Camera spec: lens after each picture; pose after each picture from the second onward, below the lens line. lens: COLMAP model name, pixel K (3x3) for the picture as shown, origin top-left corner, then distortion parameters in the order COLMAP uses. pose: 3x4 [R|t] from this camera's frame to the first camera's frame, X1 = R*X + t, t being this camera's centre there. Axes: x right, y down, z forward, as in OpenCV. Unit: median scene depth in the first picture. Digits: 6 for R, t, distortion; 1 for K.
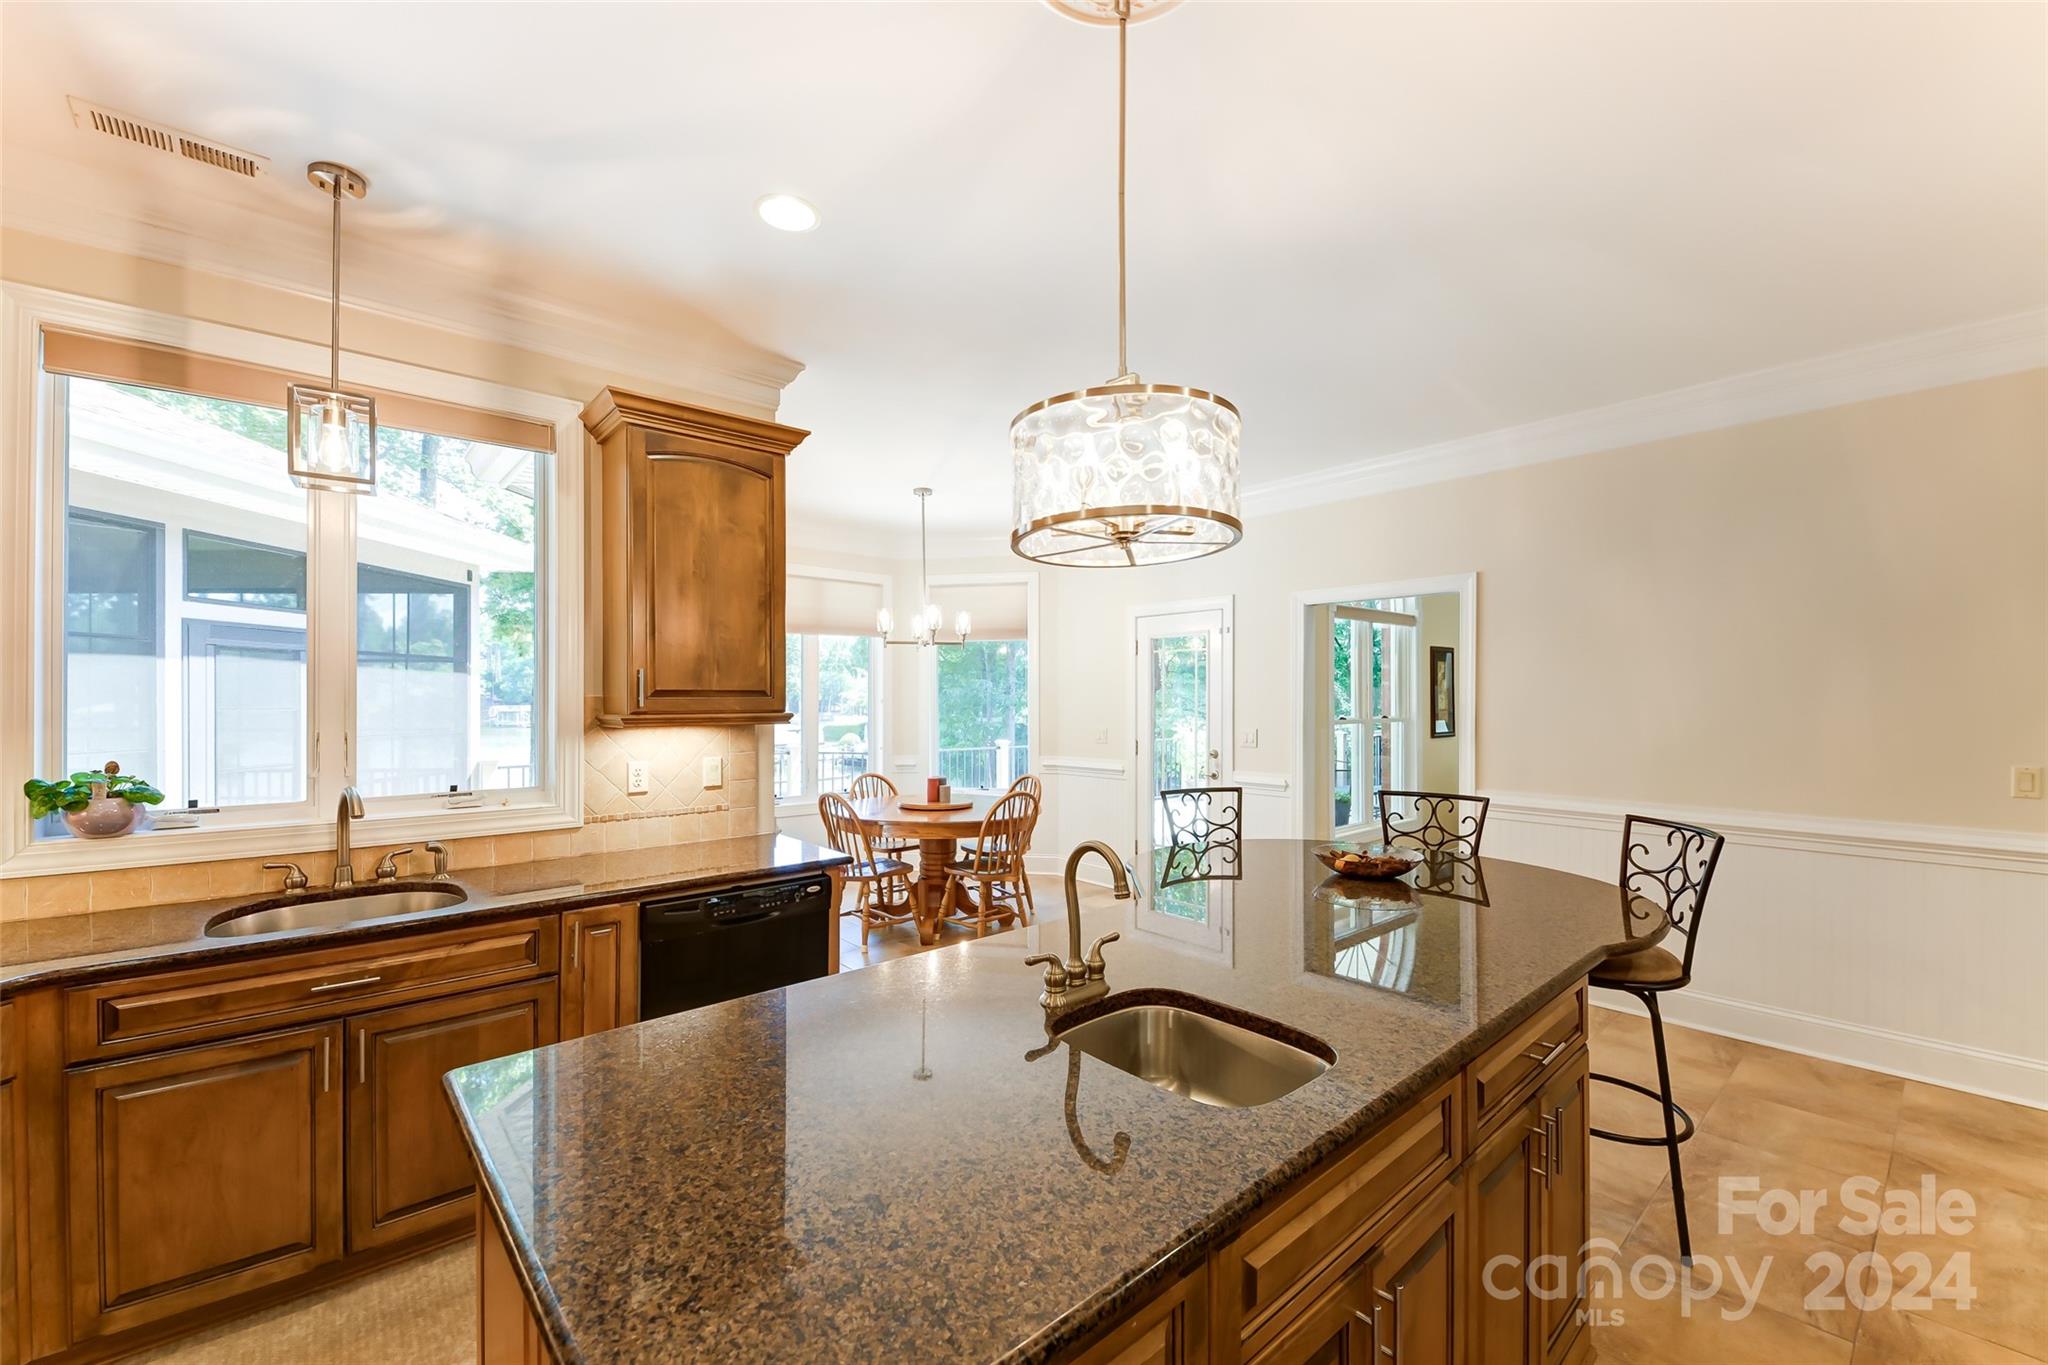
lens RADIAL K [[832.1, 0, 1043.6], [0, 832.1, 712.9], [0, 0, 1]] dist [0.002616, -0.001255]
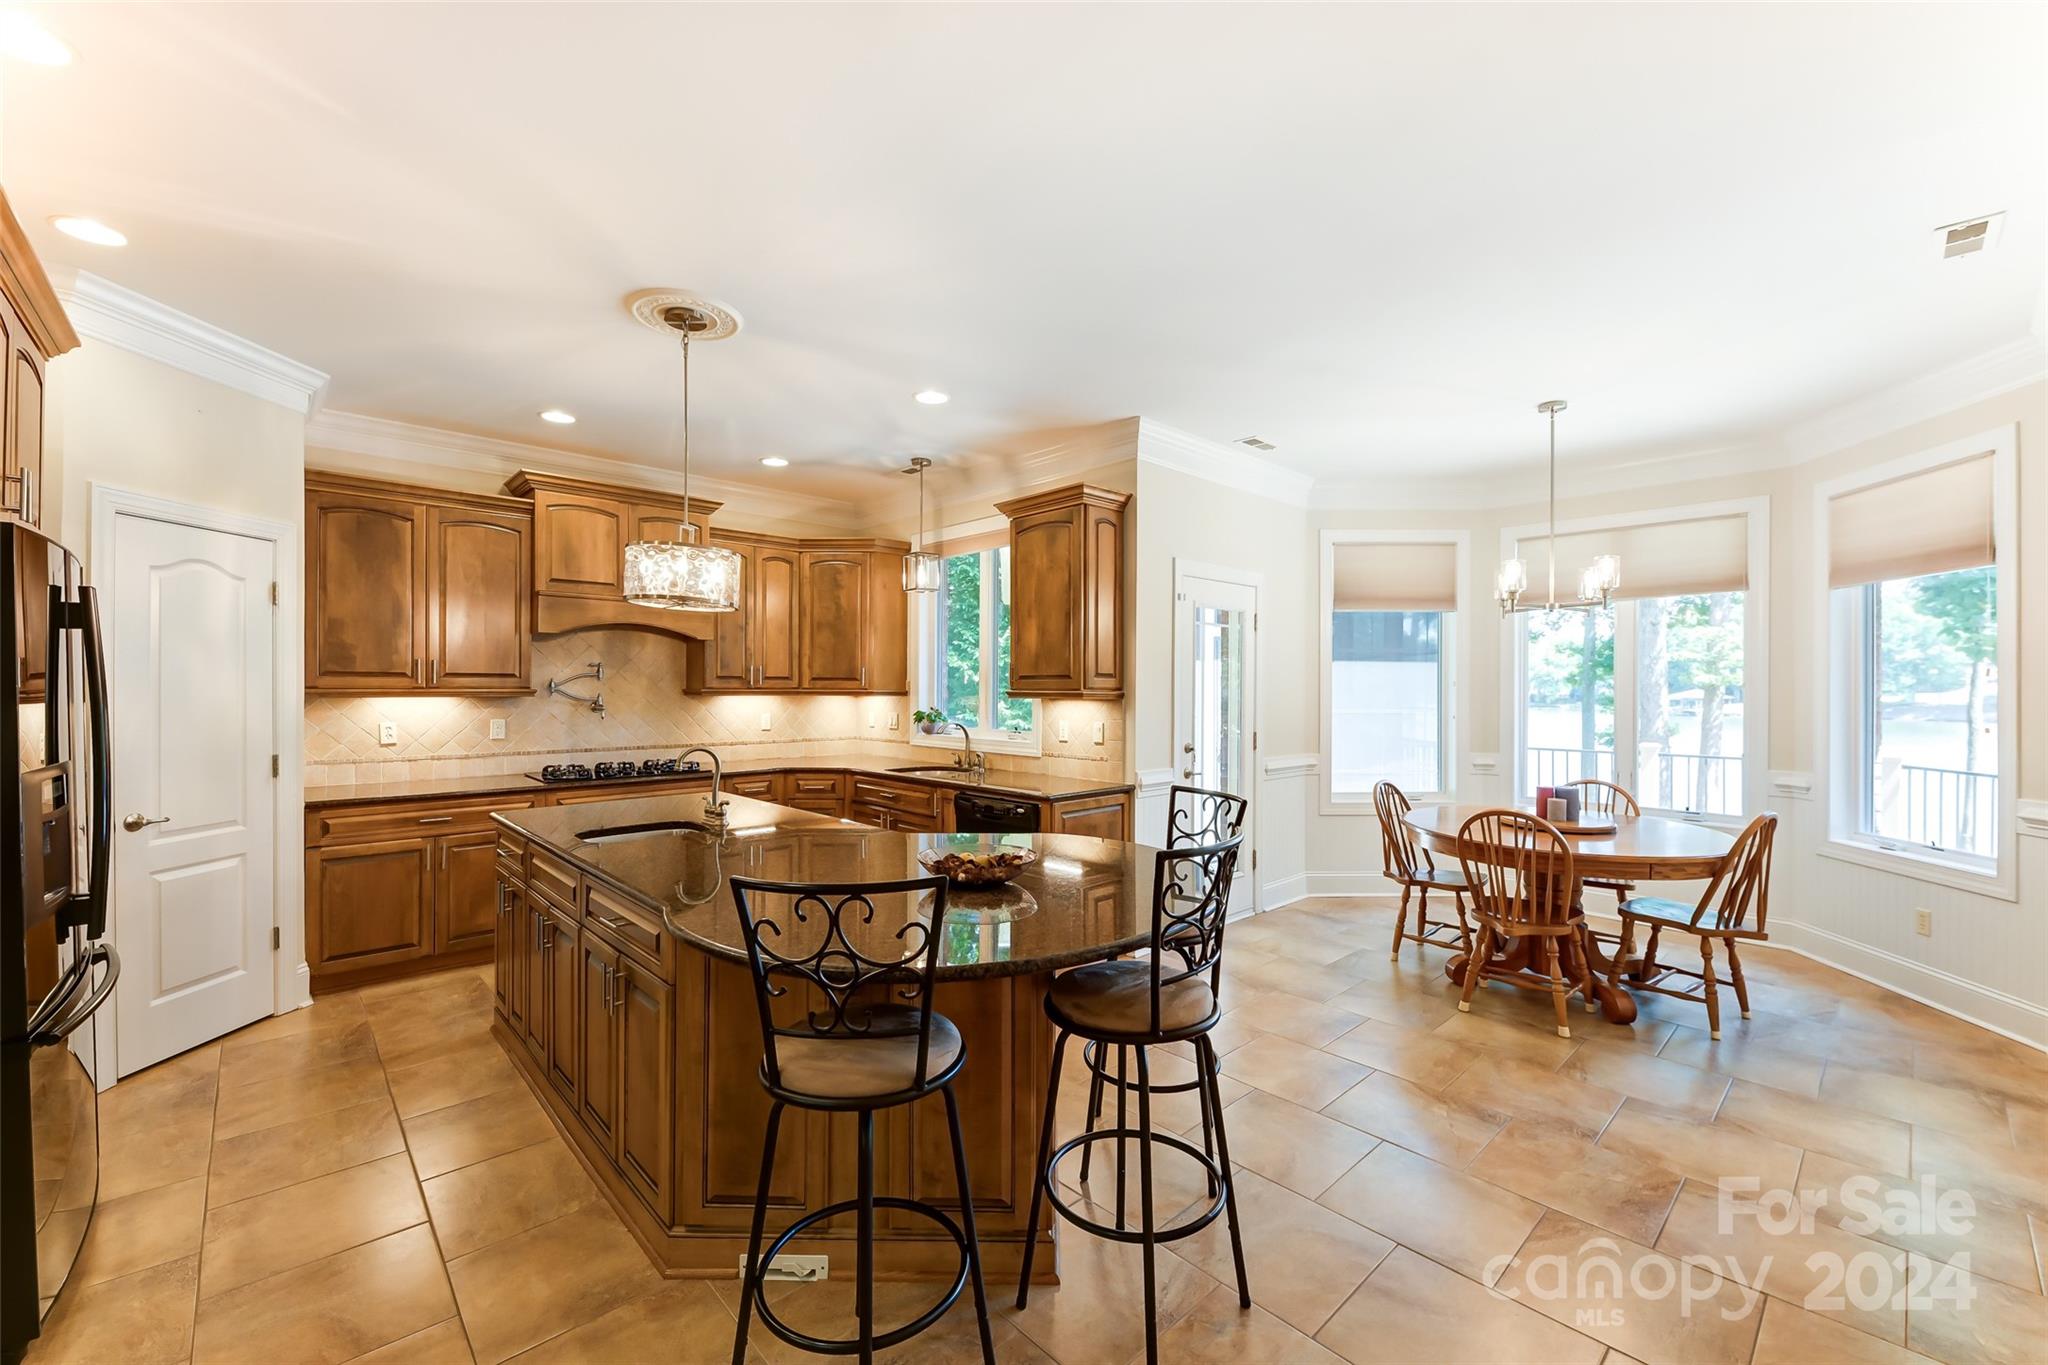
lens RADIAL K [[832.1, 0, 1031.6], [0, 832.1, 683.8], [0, 0, 1]] dist [0.002616, -0.001255]
pose [[0.013923, -0.002754, -0.999899, 0.608177], [-0.019742, 0.999801, -0.003028, -0.003164], [0.999708, 0.019783, 0.013866, 0.513501]]
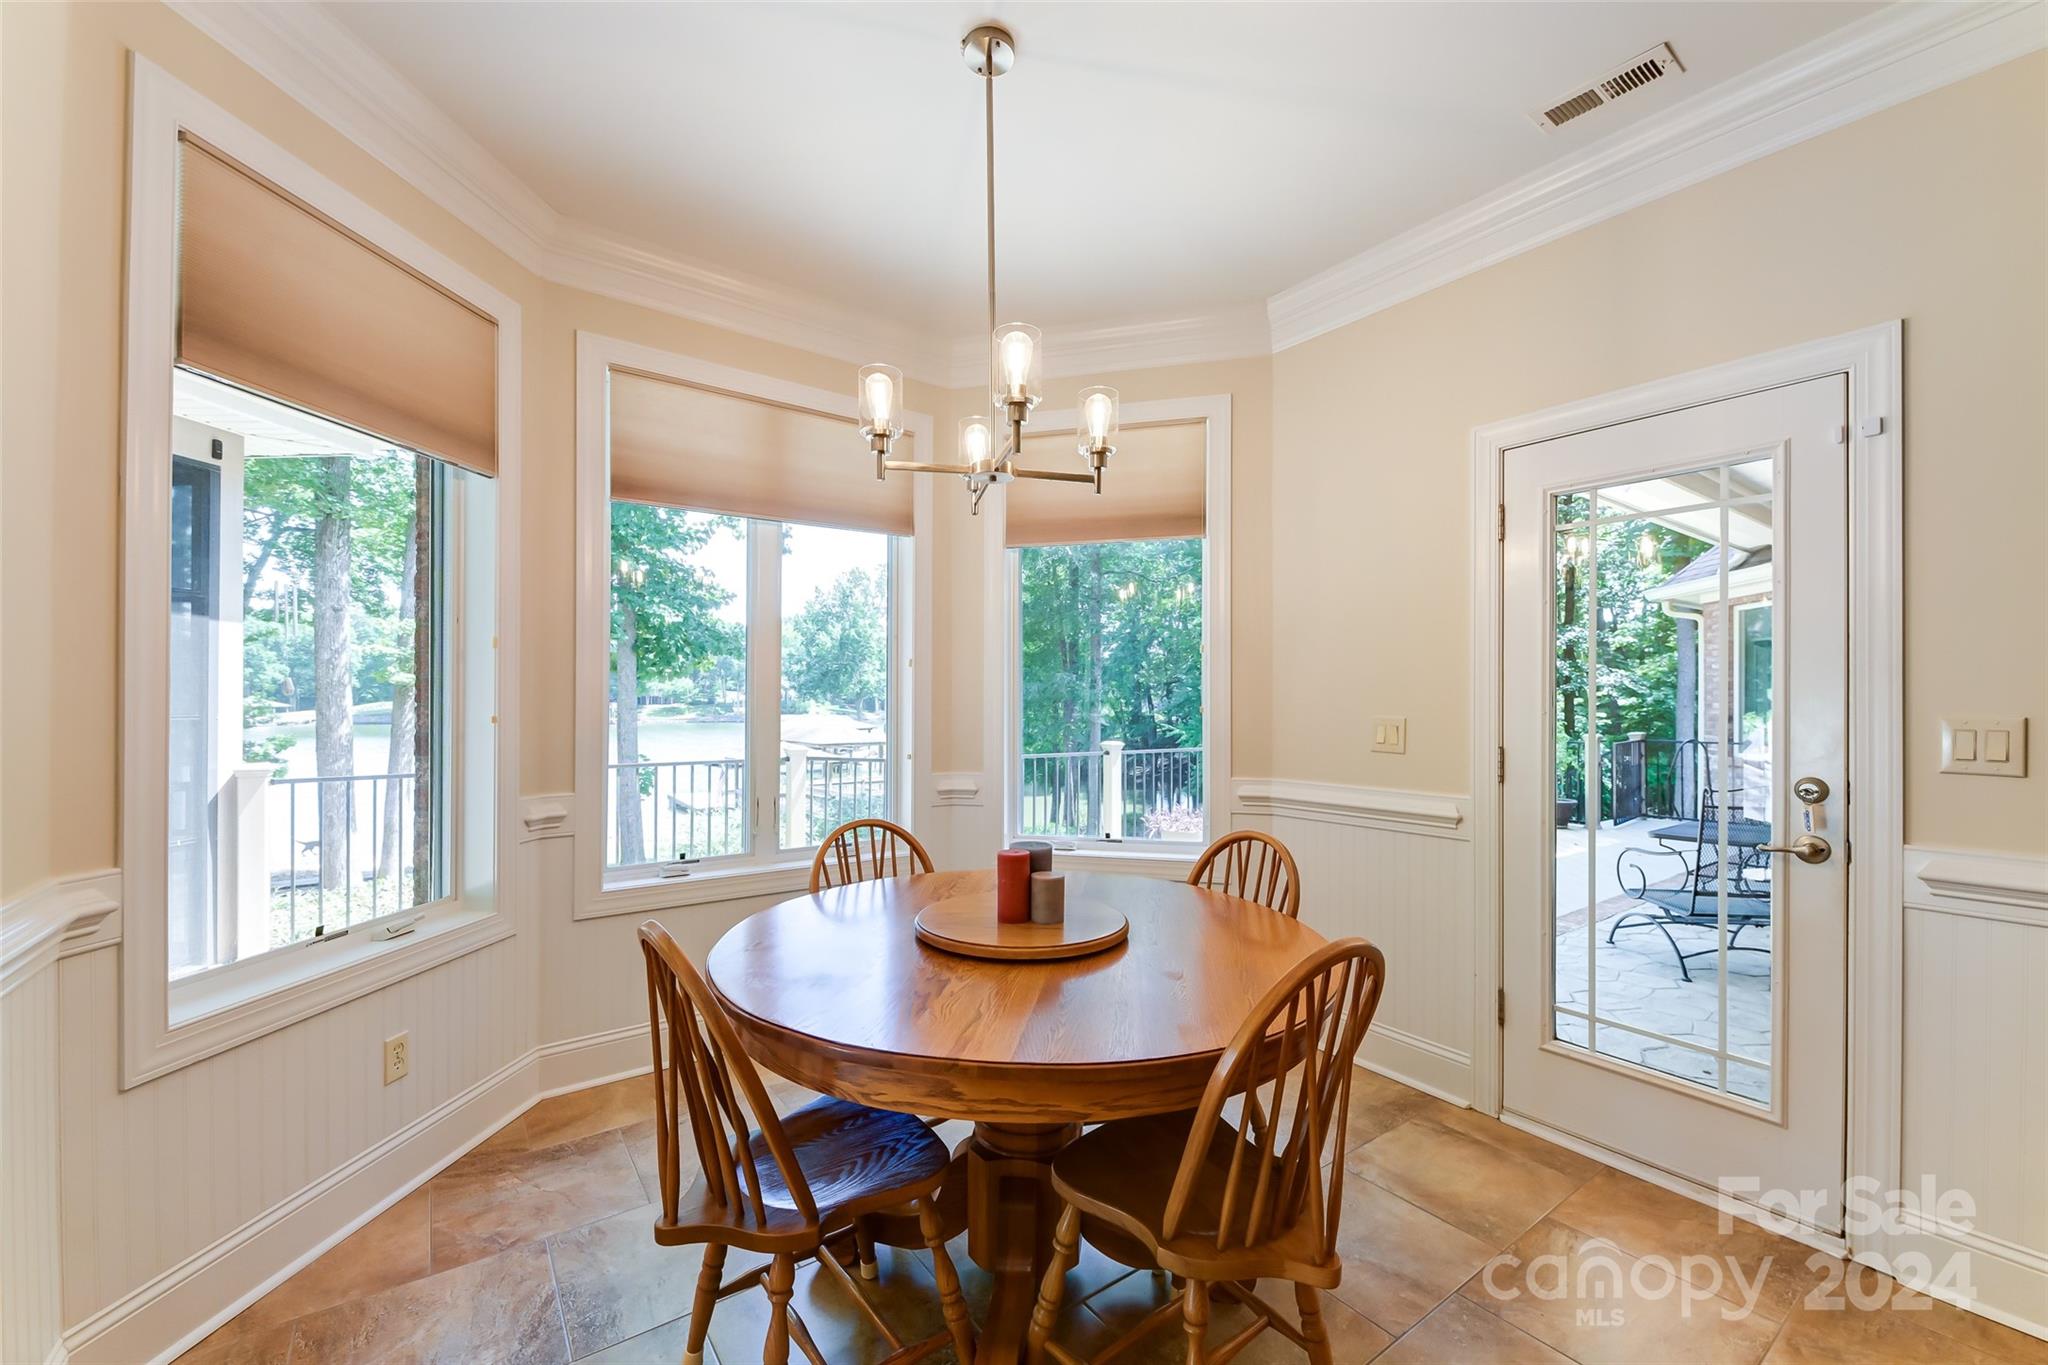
lens RADIAL K [[832.1, 0, 1019.8], [0, 832.1, 699.9], [0, 0, 1]] dist [0.002616, -0.001255]
pose [[0.993058, 0.003213, -0.117583, -0.088059], [-0.005113, 0.999861, -0.015867, 0.019328], [0.117516, 0.016358, 0.992936, 0.641077]]
